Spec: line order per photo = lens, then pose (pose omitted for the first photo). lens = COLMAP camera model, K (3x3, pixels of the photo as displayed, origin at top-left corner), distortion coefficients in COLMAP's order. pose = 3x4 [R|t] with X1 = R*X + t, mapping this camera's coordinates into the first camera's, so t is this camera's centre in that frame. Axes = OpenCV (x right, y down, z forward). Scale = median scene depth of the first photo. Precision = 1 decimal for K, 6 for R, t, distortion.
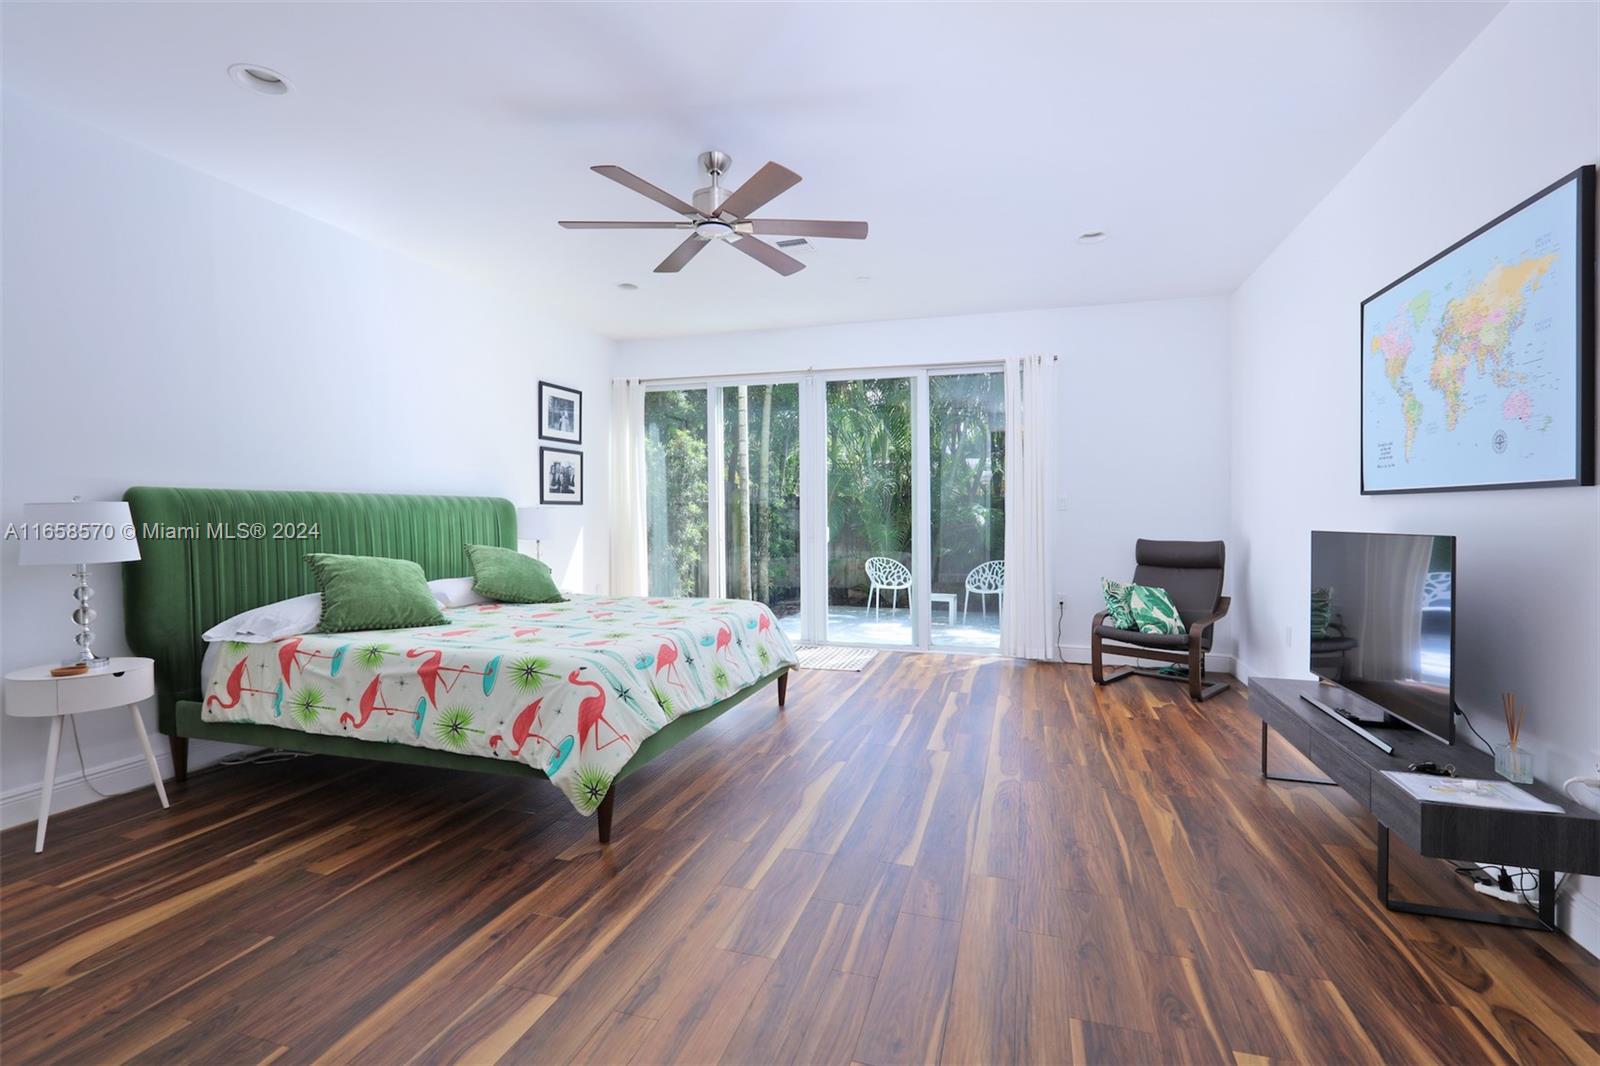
lens RADIAL K [[748.1, 0, 799.8], [0, 748.1, 532.0], [0, 0, 1]] dist [-0.000269, 0.000438]
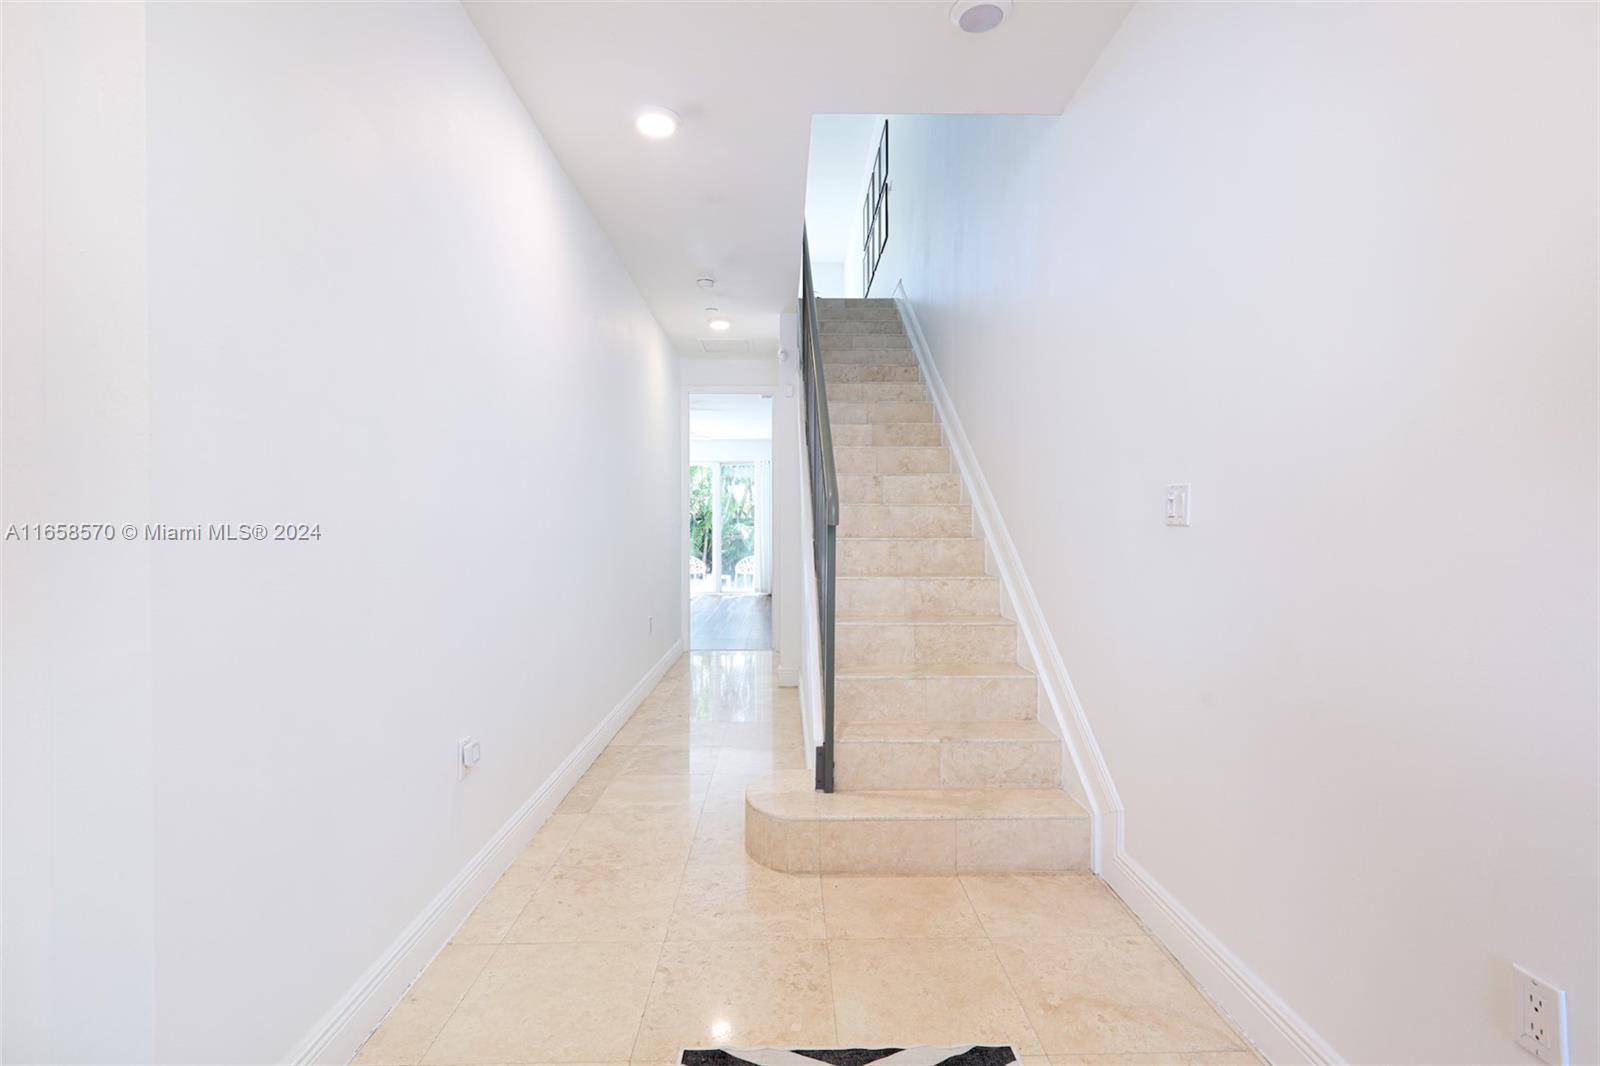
lens RADIAL K [[748.1, 0, 799.2], [0, 748.1, 530.7], [0, 0, 1]] dist [-0.000269, 0.000438]
pose [[0.951921, -0.008345, 0.306231, -0.511185], [0.016465, 0.999578, -0.023941, 0.055531], [-0.305902, 0.027832, 0.951656, -2.129141]]
